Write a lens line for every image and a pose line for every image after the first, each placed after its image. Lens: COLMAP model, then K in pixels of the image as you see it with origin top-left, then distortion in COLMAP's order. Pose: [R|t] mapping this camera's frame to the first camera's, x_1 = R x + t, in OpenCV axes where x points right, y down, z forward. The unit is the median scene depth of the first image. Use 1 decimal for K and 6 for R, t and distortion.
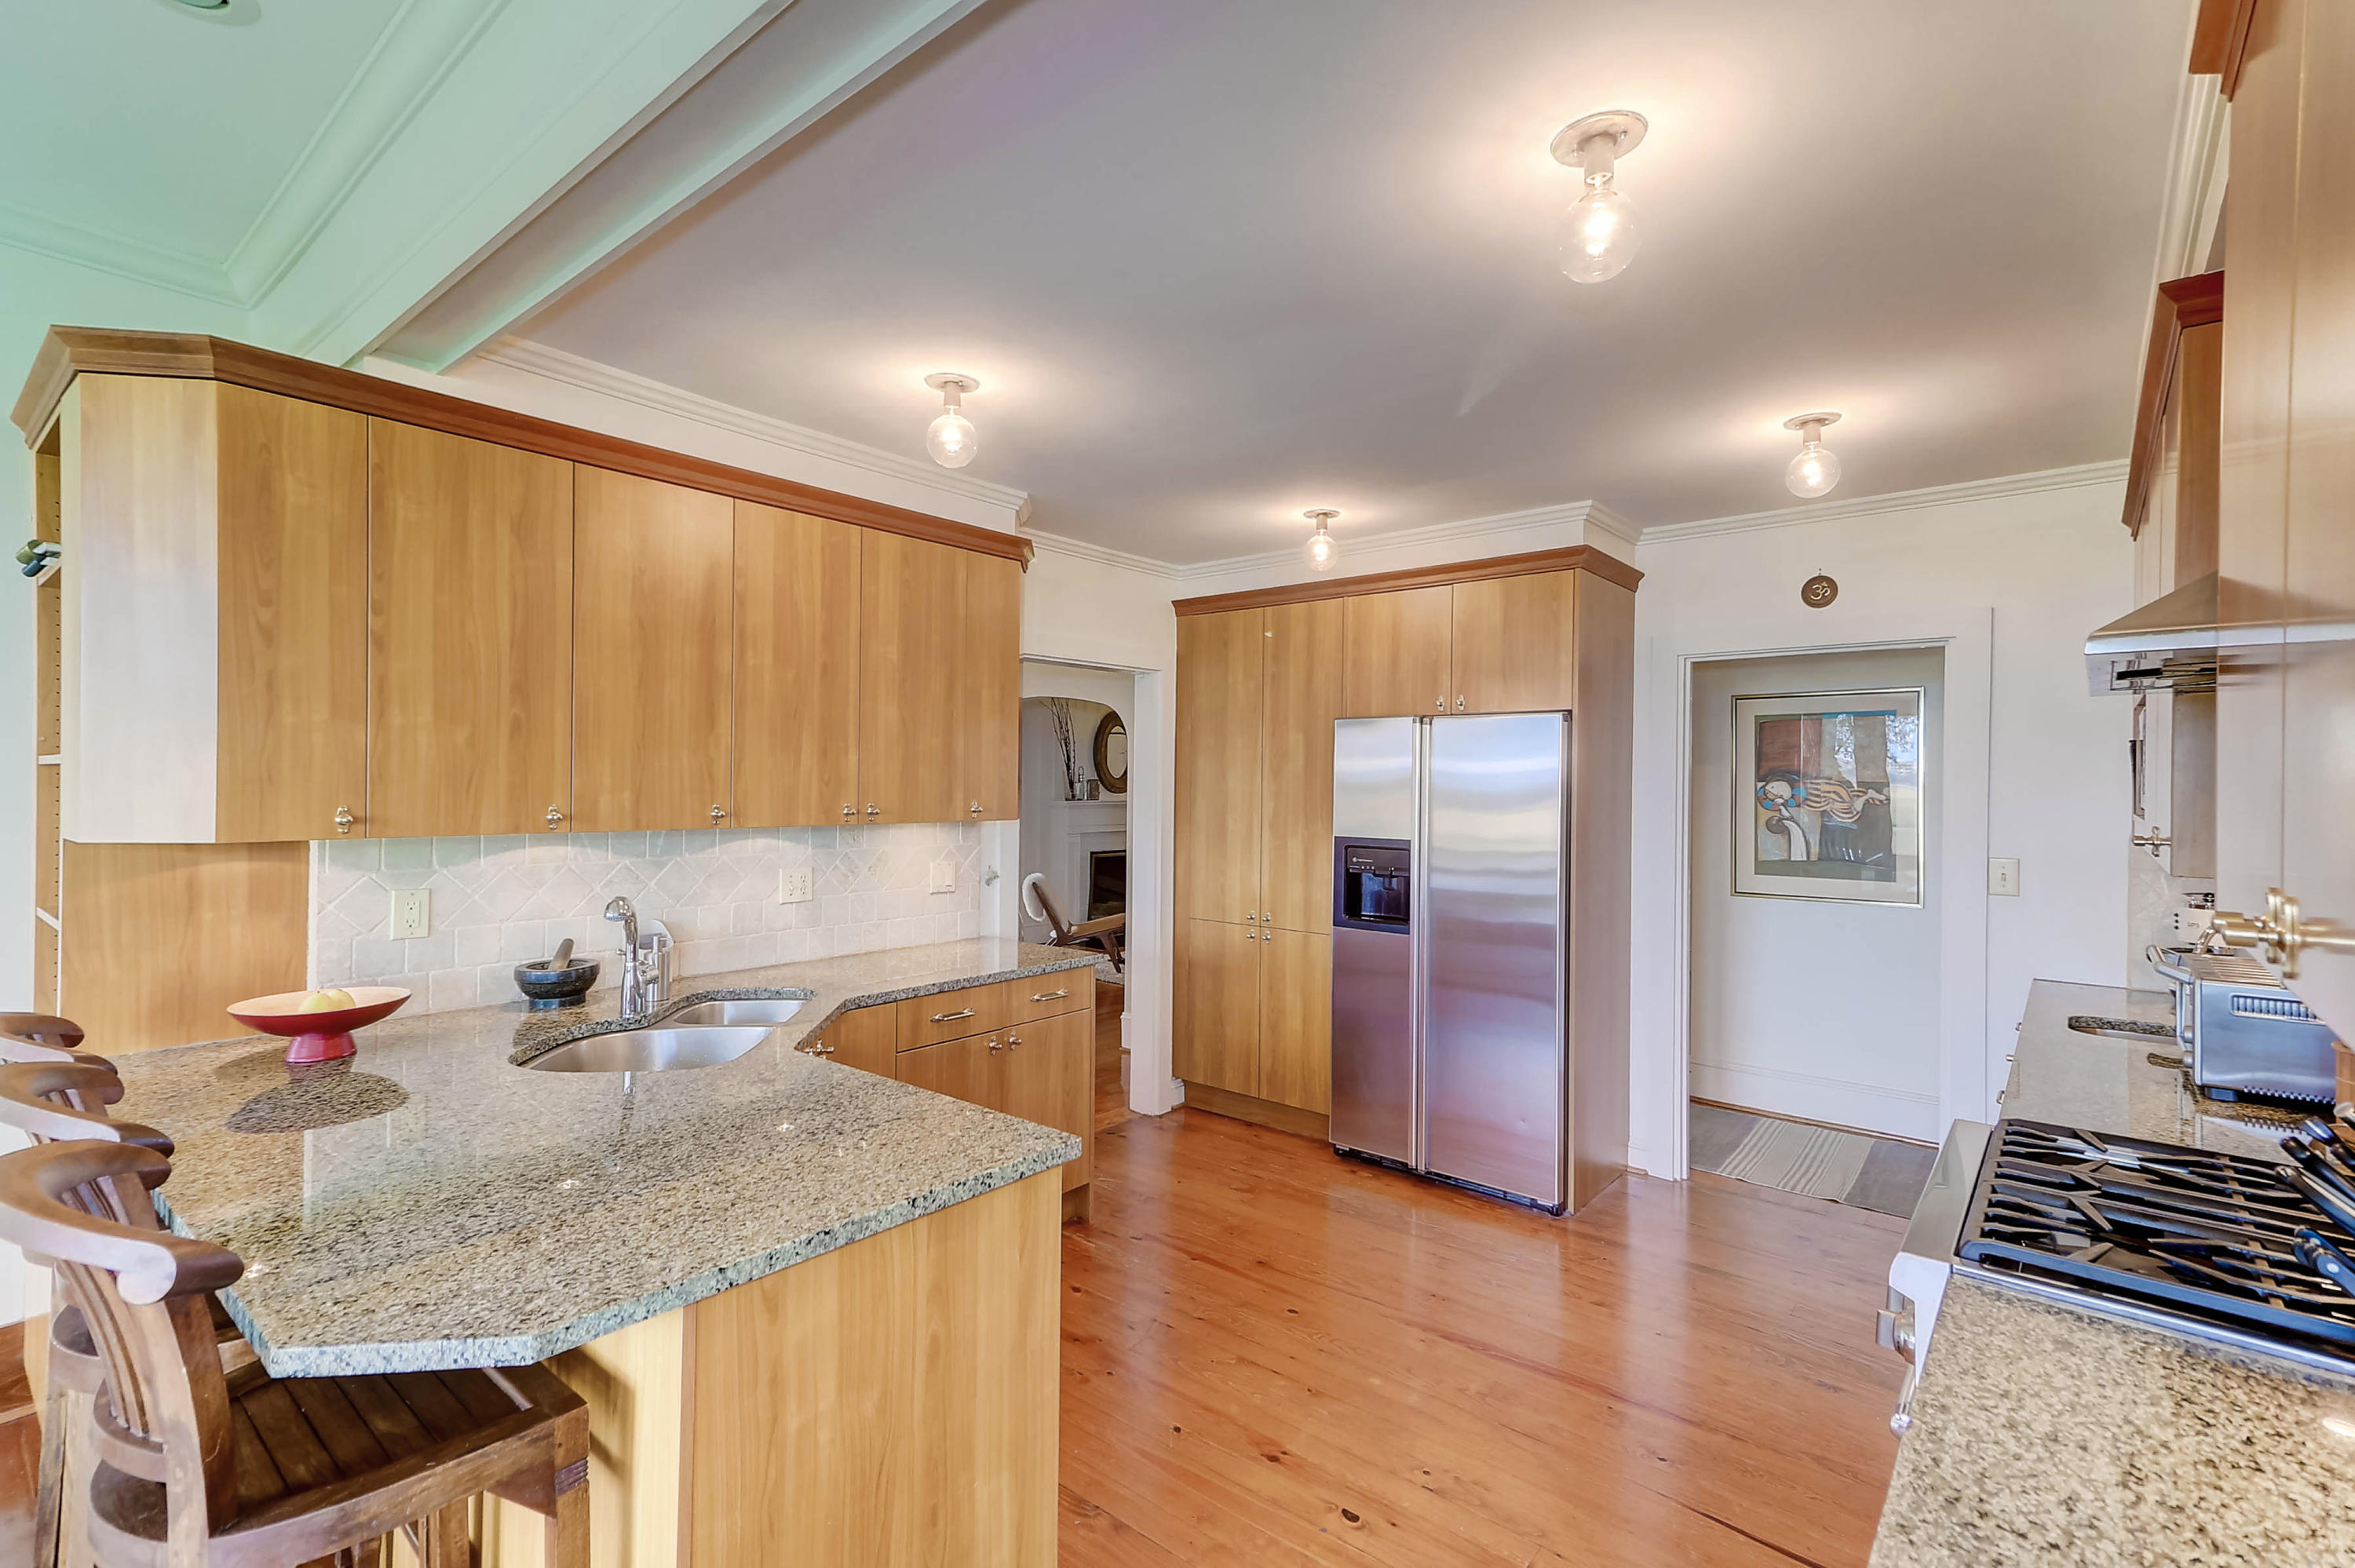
lens RADIAL K [[1072.1, 0, 1159.0], [0, 1072.1, 784.6], [0, 0, 1]] dist [0.024278, -0.001551]
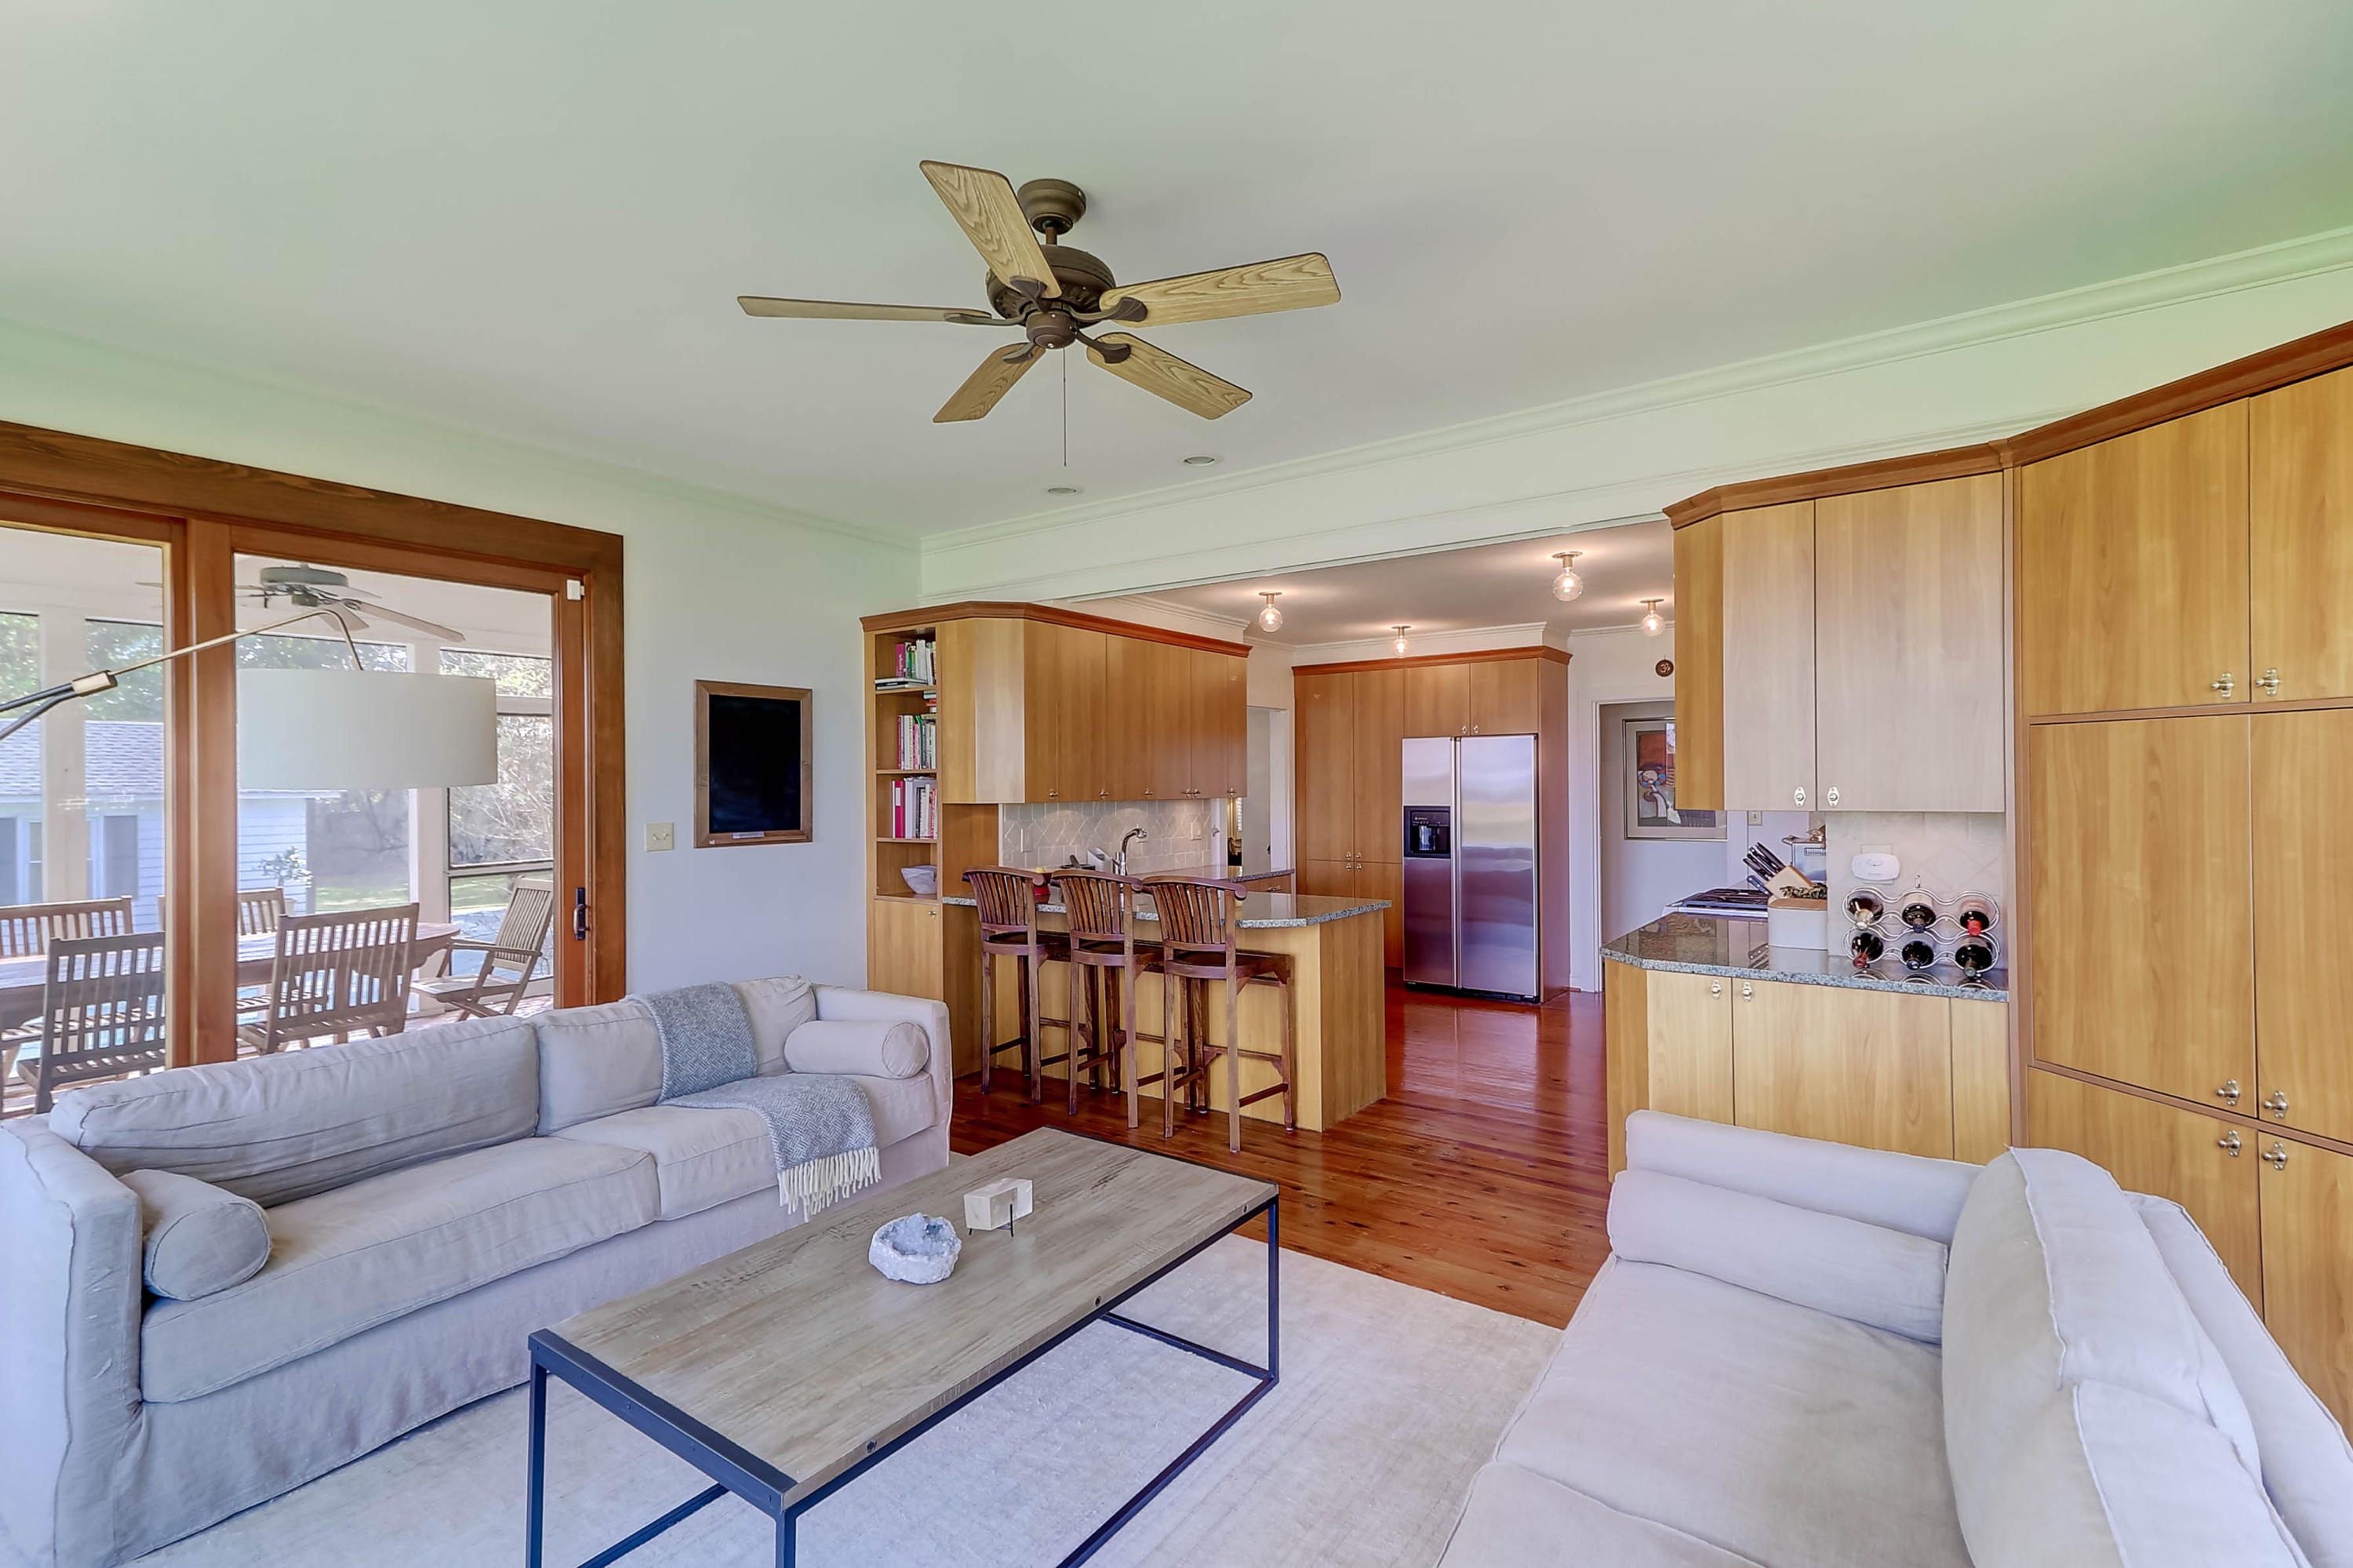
lens RADIAL K [[1071.4, 0, 1179.8], [0, 1071.4, 782.9], [0, 0, 1]] dist [0.024278, -0.001551]
pose [[0.996239, -0.018492, 0.084651, -0.358106], [0.018842, 0.999817, -0.003336, 0.009998], [-0.084574, 0.004918, 0.996405, -0.728680]]
